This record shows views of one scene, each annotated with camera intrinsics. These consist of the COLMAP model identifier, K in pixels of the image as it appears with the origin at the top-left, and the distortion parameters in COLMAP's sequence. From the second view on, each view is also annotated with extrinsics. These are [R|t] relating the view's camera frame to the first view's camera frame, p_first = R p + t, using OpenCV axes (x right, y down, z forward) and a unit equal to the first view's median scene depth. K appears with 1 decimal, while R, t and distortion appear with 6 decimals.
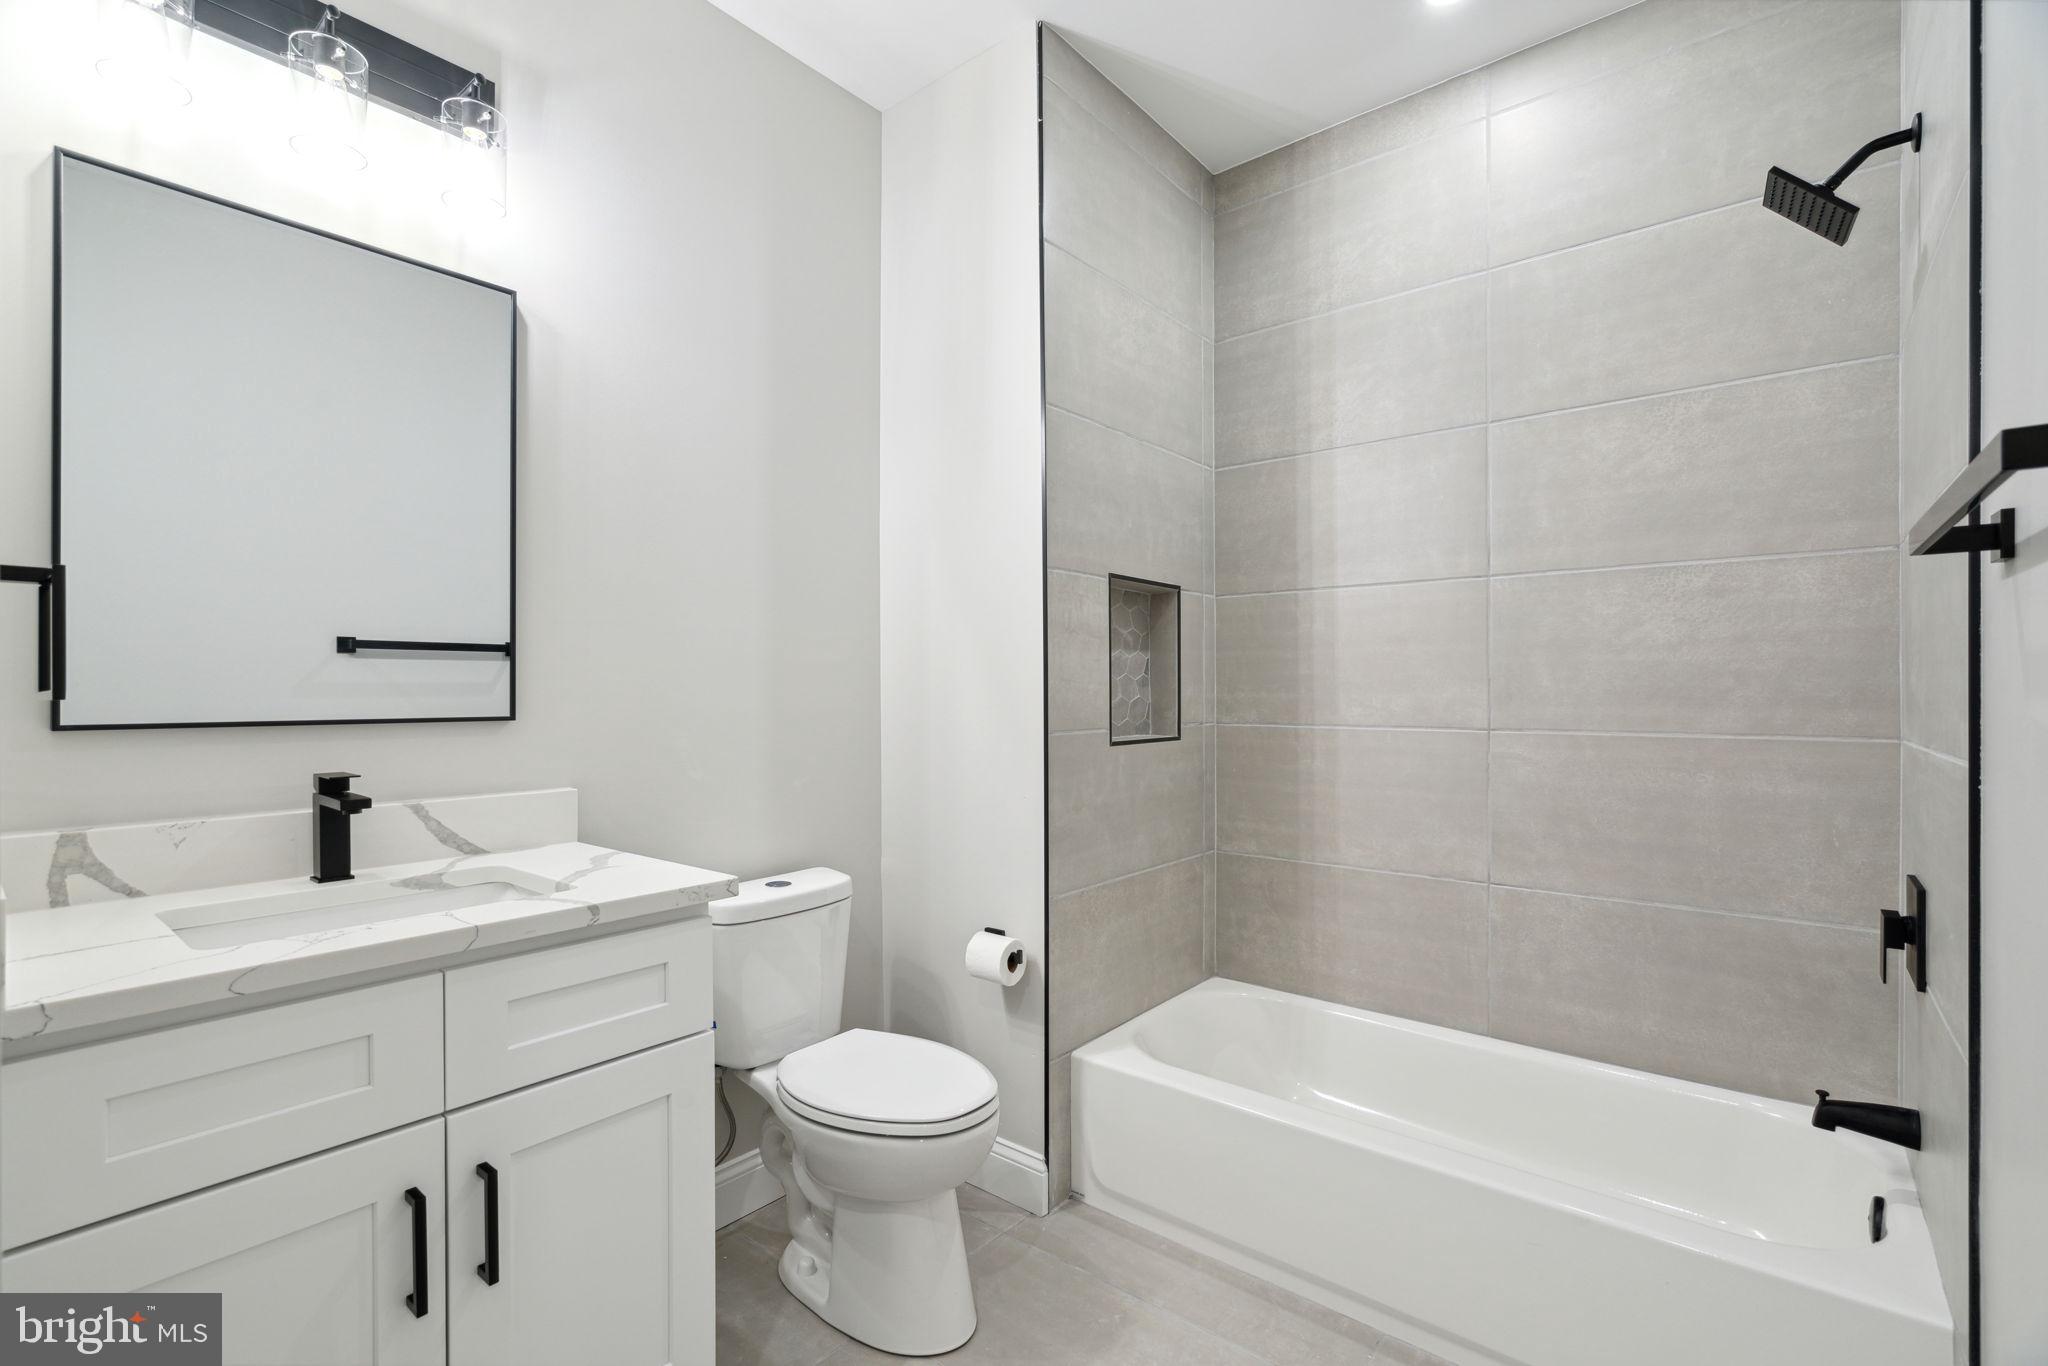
lens RADIAL K [[935.5, 0, 1003.5], [0, 935.5, 695.4], [0, 0, 1]] dist [-0.003825, 0.003830]
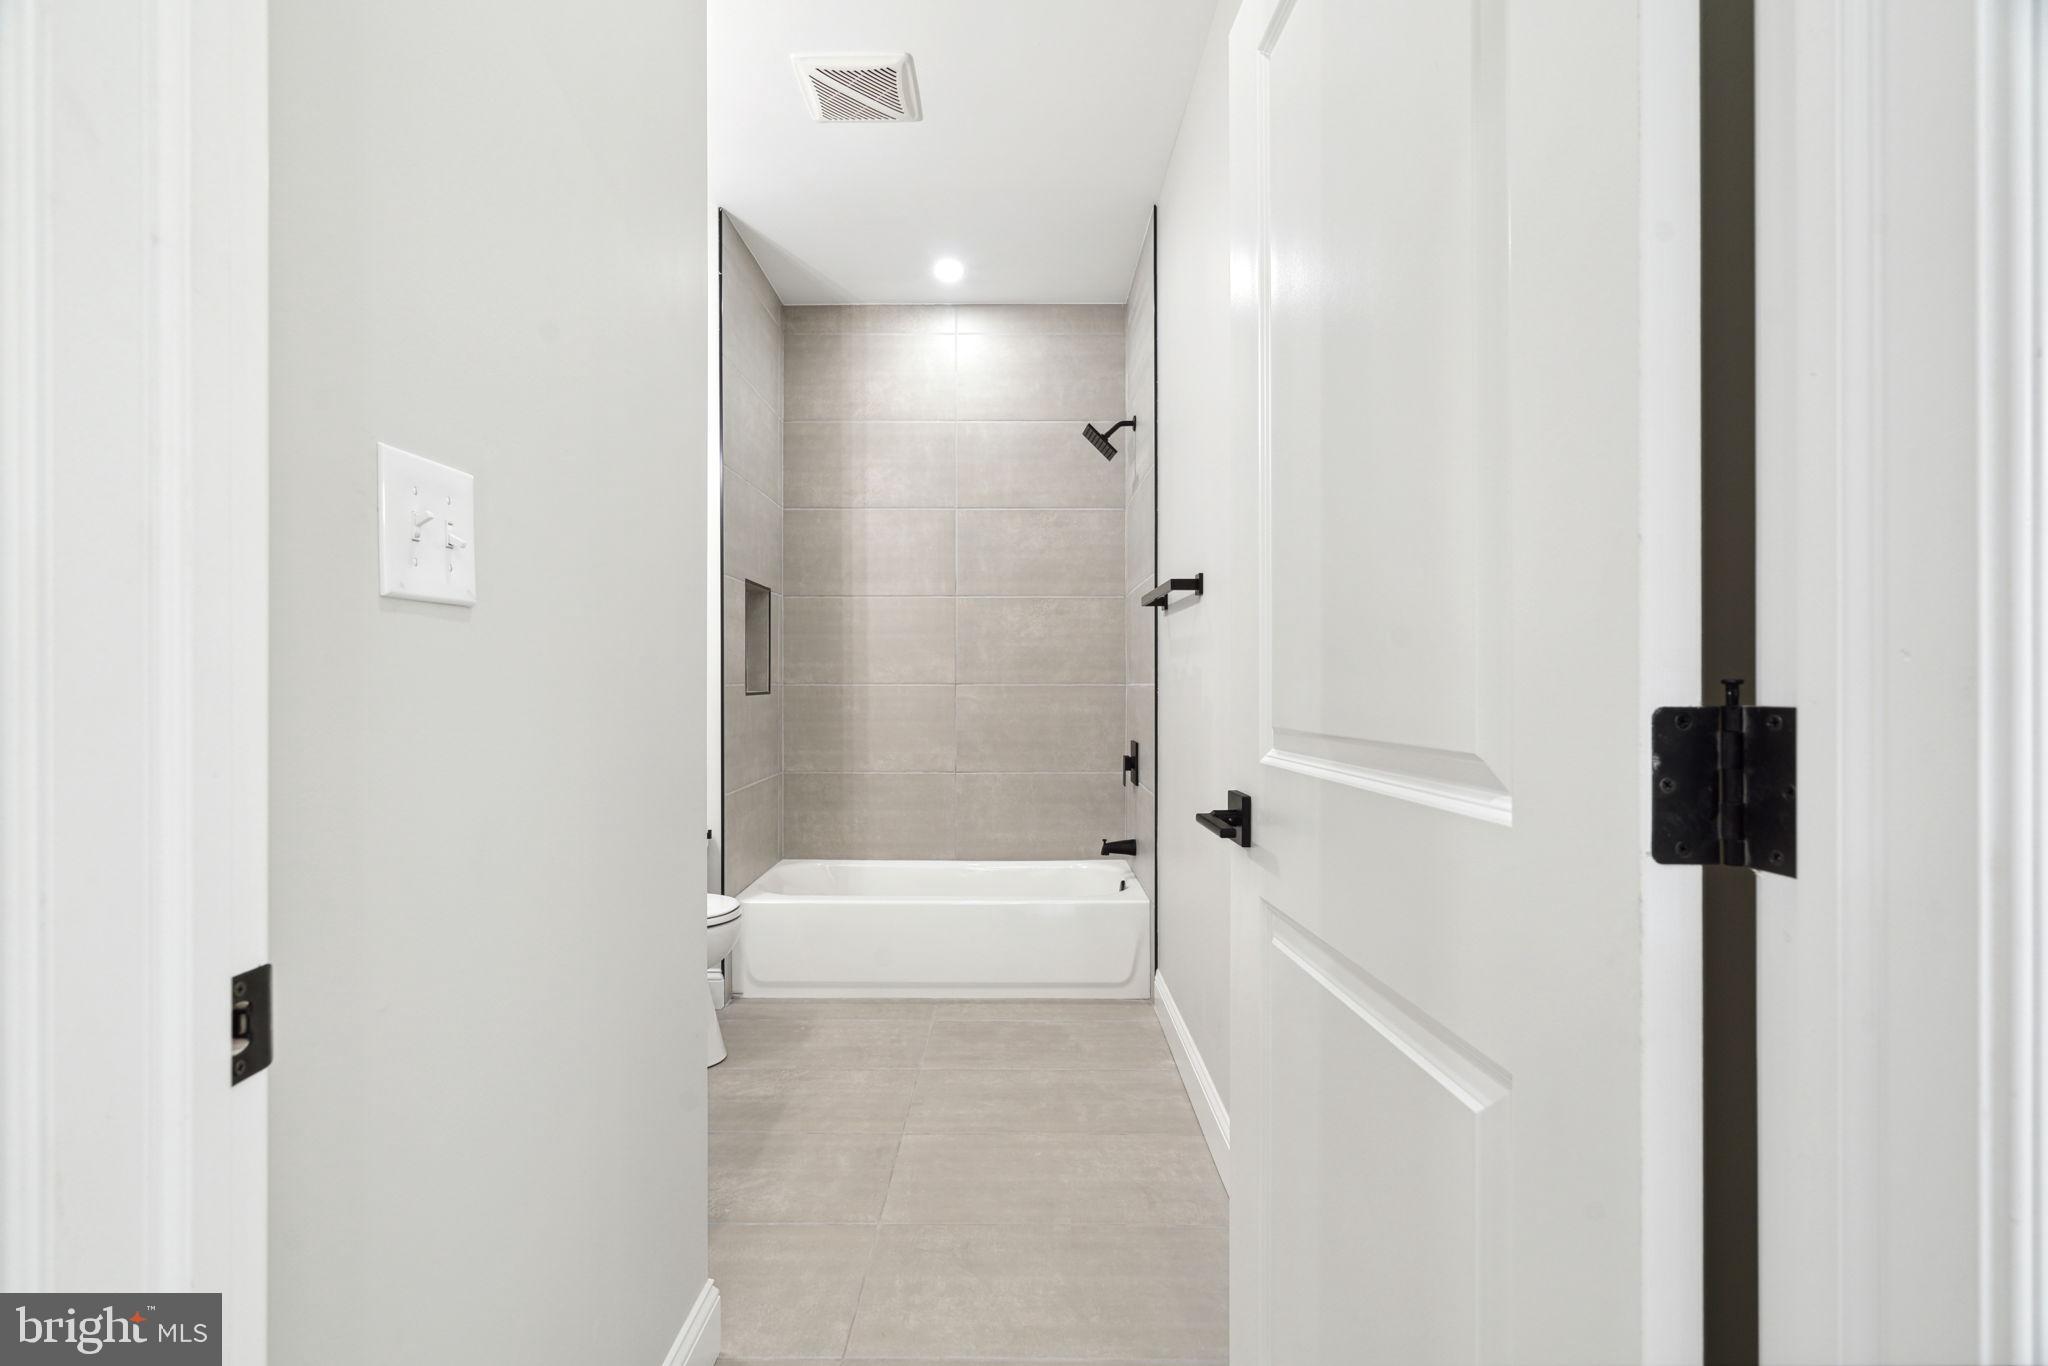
lens RADIAL K [[935.5, 0, 1033.4], [0, 935.5, 685.7], [0, 0, 1]] dist [-0.003825, 0.003830]
pose [[0.758945, -0.001979, 0.651152, -0.542231], [0.001673, 0.999998, 0.001090, 0.040866], [-0.651152, 0.000263, 0.758947, -0.448678]]
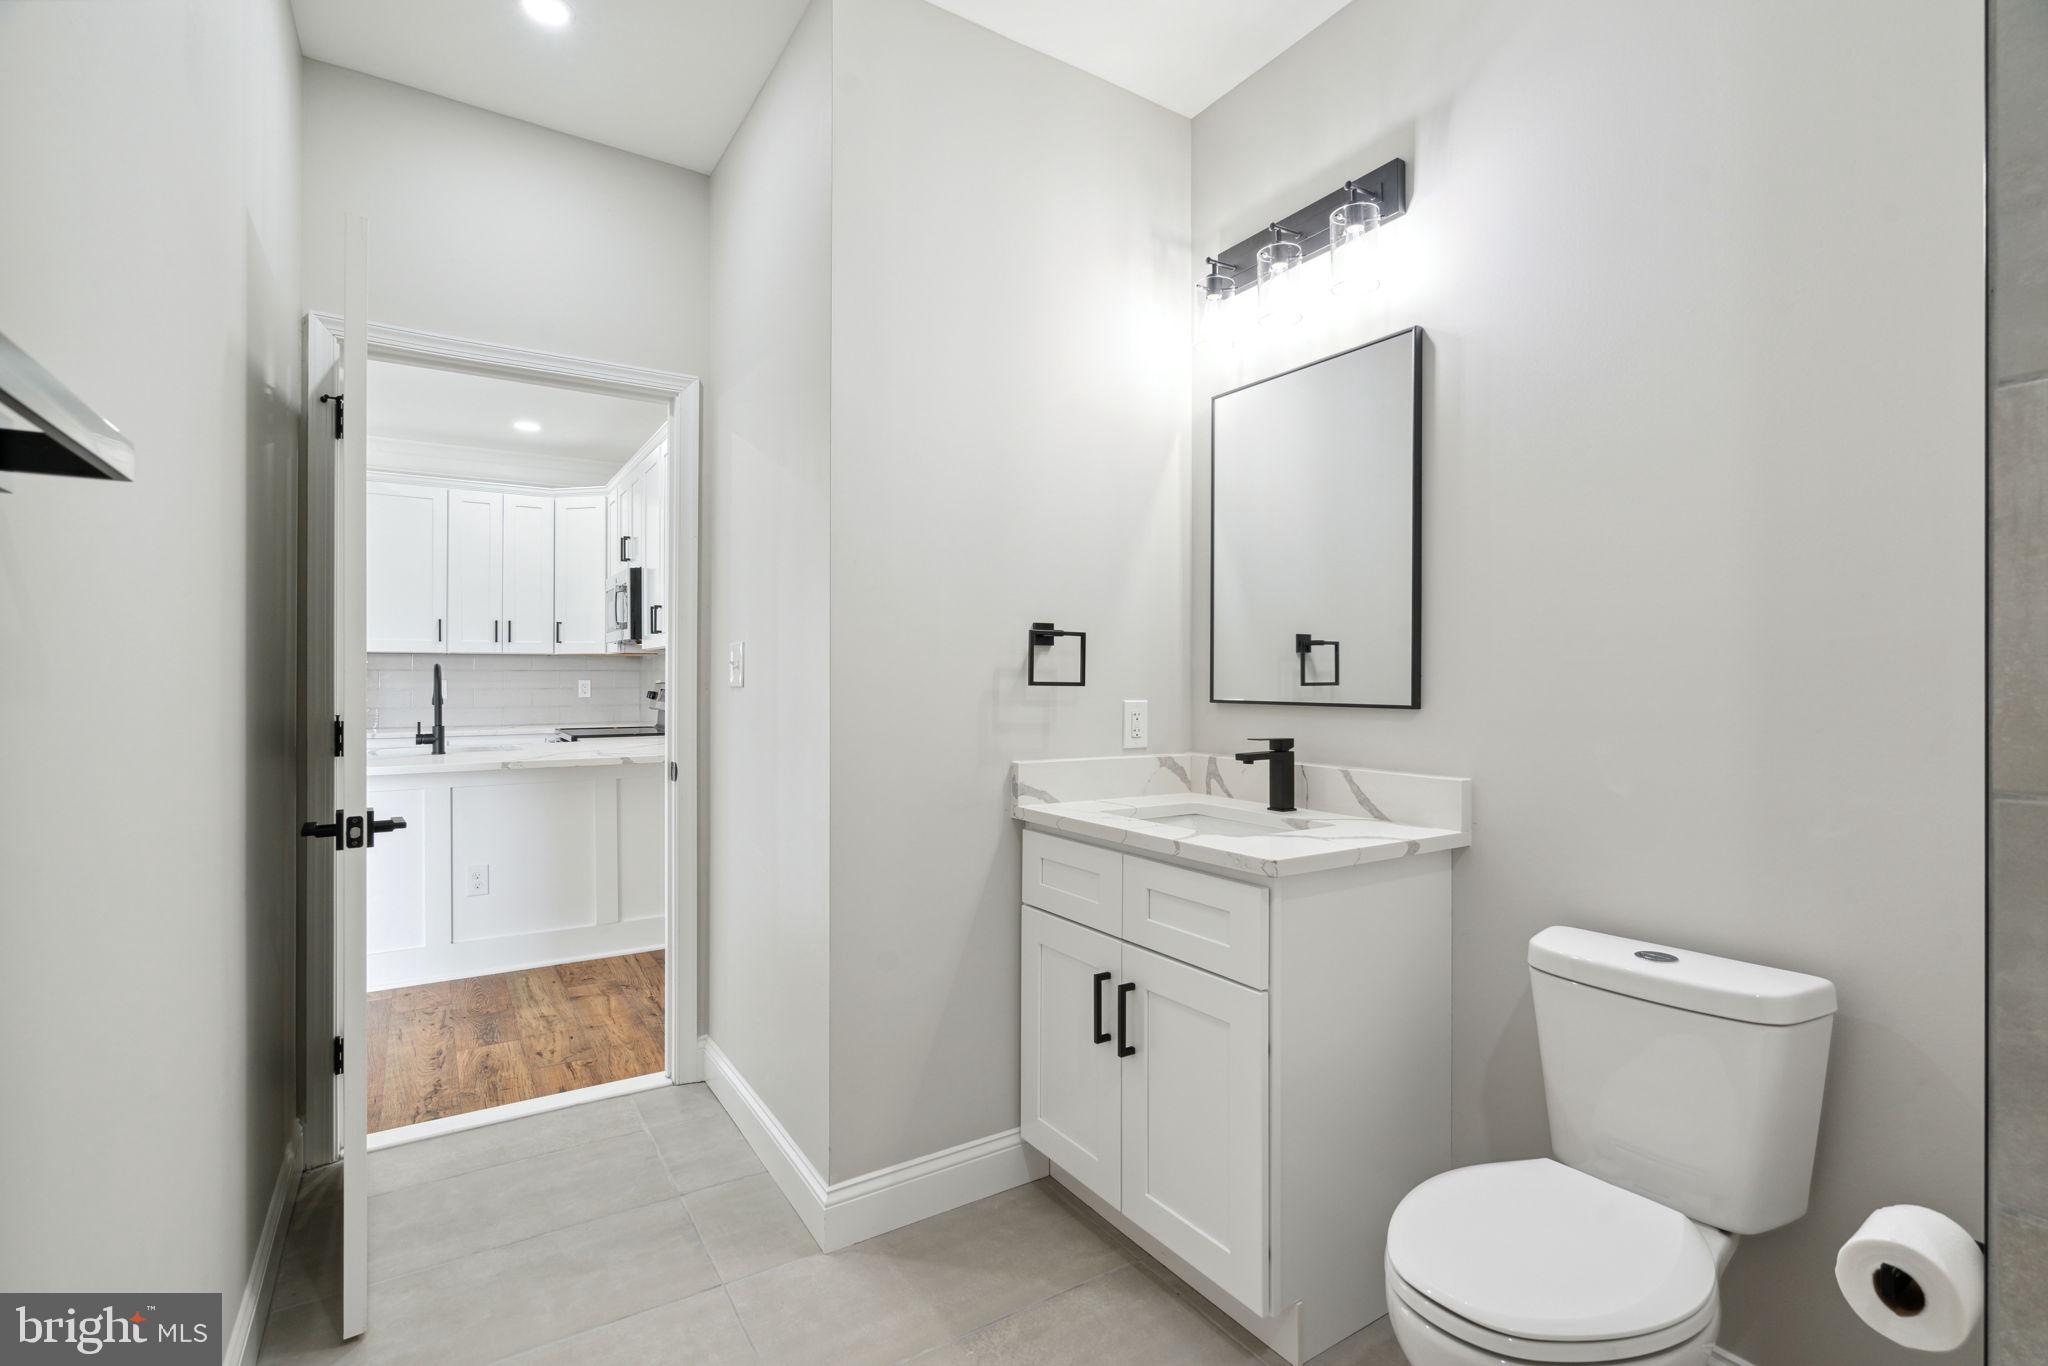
lens RADIAL K [[935.5, 0, 981.0], [0, 935.5, 663.0], [0, 0, 1]] dist [-0.003825, 0.003830]
pose [[-0.329557, -0.014402, -0.944026, 0.566535], [-0.003506, 0.999895, -0.014031, -0.008674], [0.944129, -0.001314, -0.329573, 0.710490]]
